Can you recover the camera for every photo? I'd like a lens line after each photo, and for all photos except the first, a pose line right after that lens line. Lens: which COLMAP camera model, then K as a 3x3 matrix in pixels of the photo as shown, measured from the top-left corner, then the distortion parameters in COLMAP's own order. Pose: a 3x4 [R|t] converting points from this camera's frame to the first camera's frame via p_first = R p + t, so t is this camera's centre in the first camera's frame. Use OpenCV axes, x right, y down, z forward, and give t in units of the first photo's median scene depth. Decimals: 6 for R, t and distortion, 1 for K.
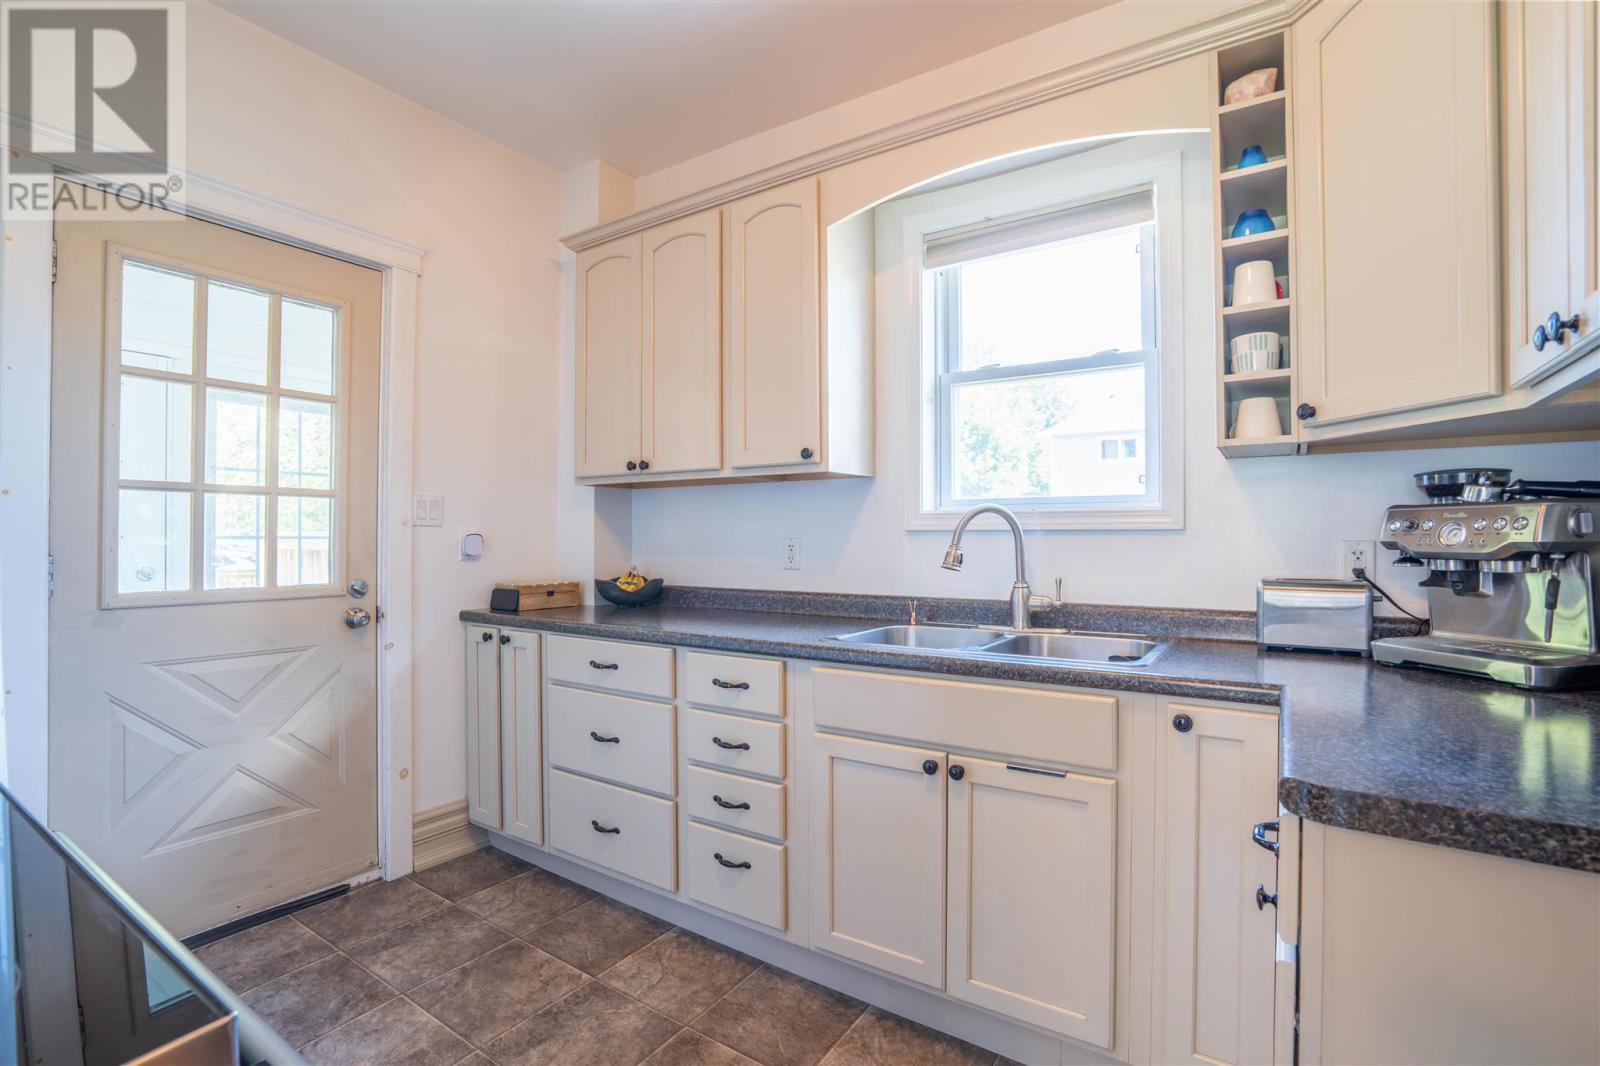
lens RADIAL K [[742.1, 0, 793.4], [0, 742.1, 532.6], [0, 0, 1]] dist [-0.019607, 0.002126]
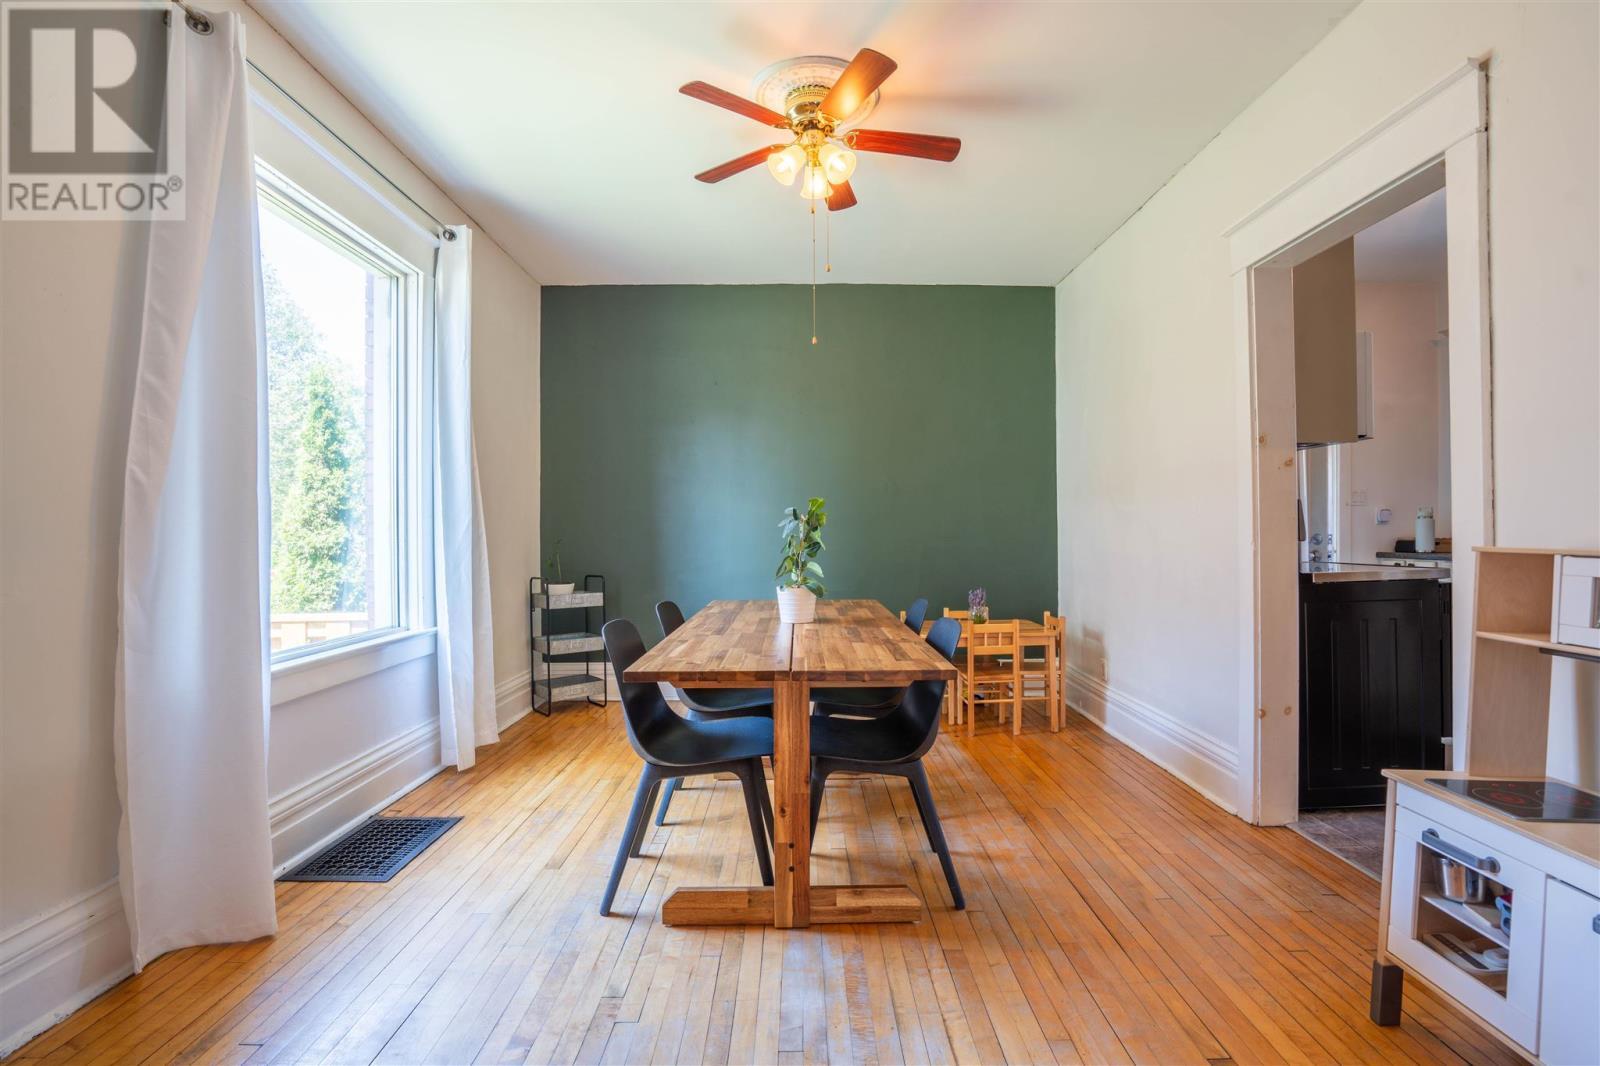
lens RADIAL K [[742.1, 0, 801.5], [0, 742.1, 532.6], [0, 0, 1]] dist [-0.019607, 0.002126]
pose [[0.828107, 0.000358, 0.560569, -3.196252], [-0.002682, 0.999991, 0.003324, 0.066520], [-0.560563, -0.004256, 0.828101, 0.371242]]
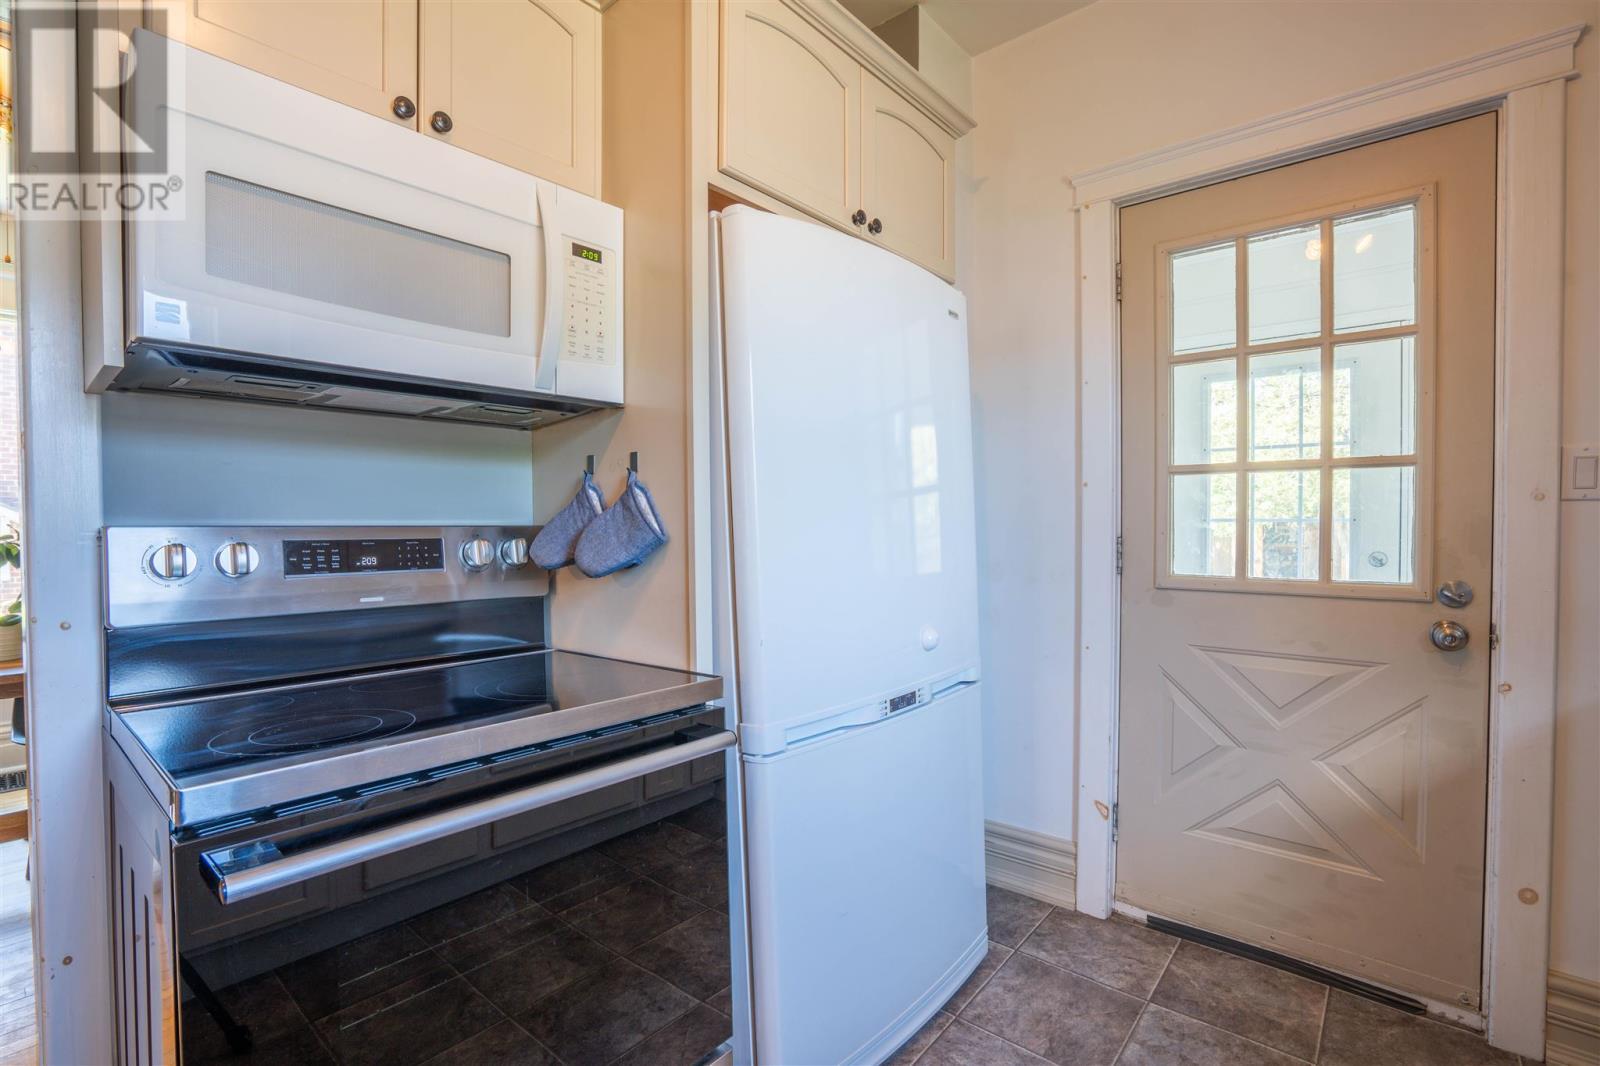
lens RADIAL K [[742.1, 0, 797.2], [0, 742.1, 532.3], [0, 0, 1]] dist [-0.019607, 0.002126]
pose [[-0.116405, 0.017377, -0.993050, 0.179205], [0.014938, 0.999764, 0.015744, -0.002104], [0.993089, -0.013002, -0.116637, 0.535115]]
